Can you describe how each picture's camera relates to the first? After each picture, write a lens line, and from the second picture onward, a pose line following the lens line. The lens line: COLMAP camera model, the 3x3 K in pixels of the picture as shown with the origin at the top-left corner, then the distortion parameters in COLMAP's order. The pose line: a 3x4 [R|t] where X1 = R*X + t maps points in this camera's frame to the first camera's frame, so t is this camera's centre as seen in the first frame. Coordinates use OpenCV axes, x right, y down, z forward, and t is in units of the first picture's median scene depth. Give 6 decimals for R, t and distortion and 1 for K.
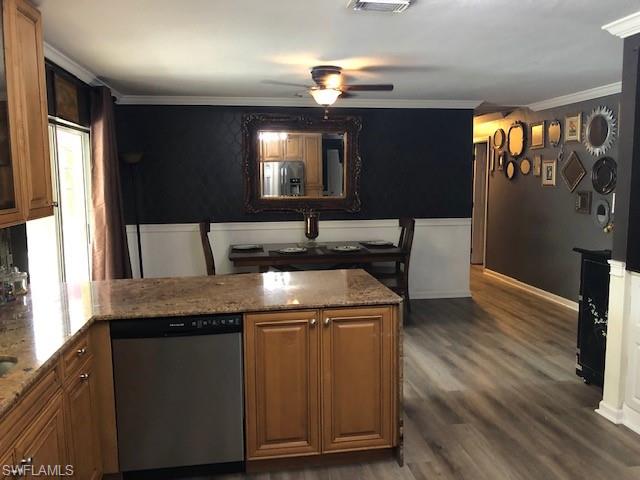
lens RADIAL K [[522.7, 0, 321.1], [0, 522.7, 236.9], [0, 0, 1]] dist [0.012660, -0.003138]
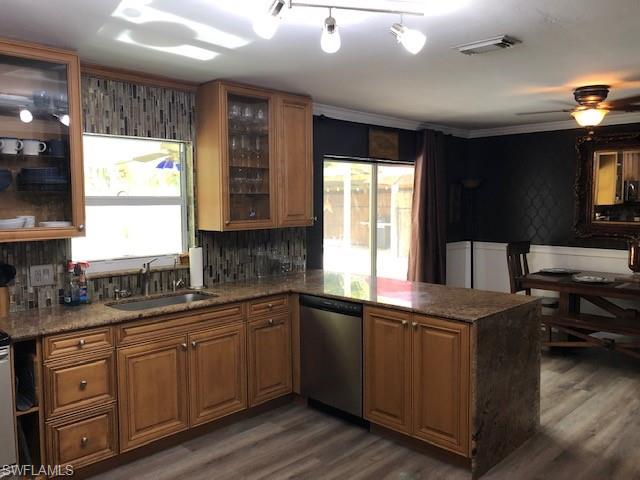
lens RADIAL K [[522.7, 0, 321.1], [0, 522.7, 241.4], [0, 0, 1]] dist [0.012660, -0.003138]
pose [[0.583181, 0.066997, -0.809575, 0.508203], [-0.091402, 0.995676, 0.016556, -0.016239], [0.807184, 0.064342, 0.586783, 0.071509]]
